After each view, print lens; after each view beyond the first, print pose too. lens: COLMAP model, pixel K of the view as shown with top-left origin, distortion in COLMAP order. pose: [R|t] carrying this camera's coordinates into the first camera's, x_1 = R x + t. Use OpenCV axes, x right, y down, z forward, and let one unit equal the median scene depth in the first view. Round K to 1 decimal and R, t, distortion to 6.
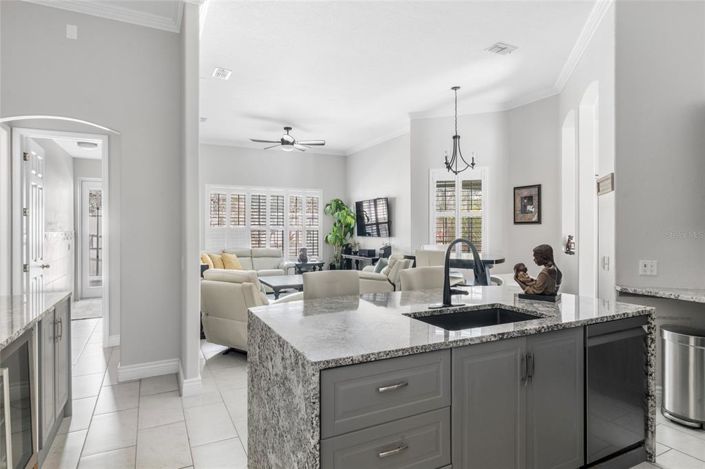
lens RADIAL K [[401.4, 0, 352.2], [0, 401.4, 231.4], [0, 0, 1]] dist [0.001189, 0.000138]
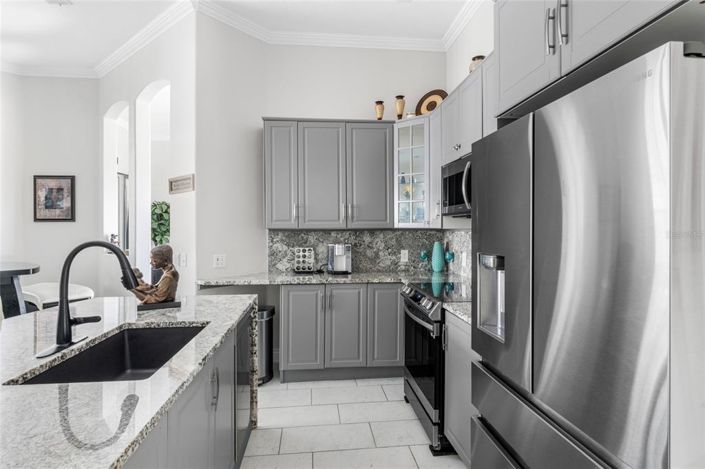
lens RADIAL K [[376.6, 0, 352.2], [0, 376.6, 229.5], [0, 0, 1]] dist [-0.001400, 0.000129]
pose [[0.361986, -0.008718, 0.932143, -0.120725], [0.009180, 0.999941, 0.005788, -0.001716], [-0.932138, 0.006462, 0.362045, 0.256676]]
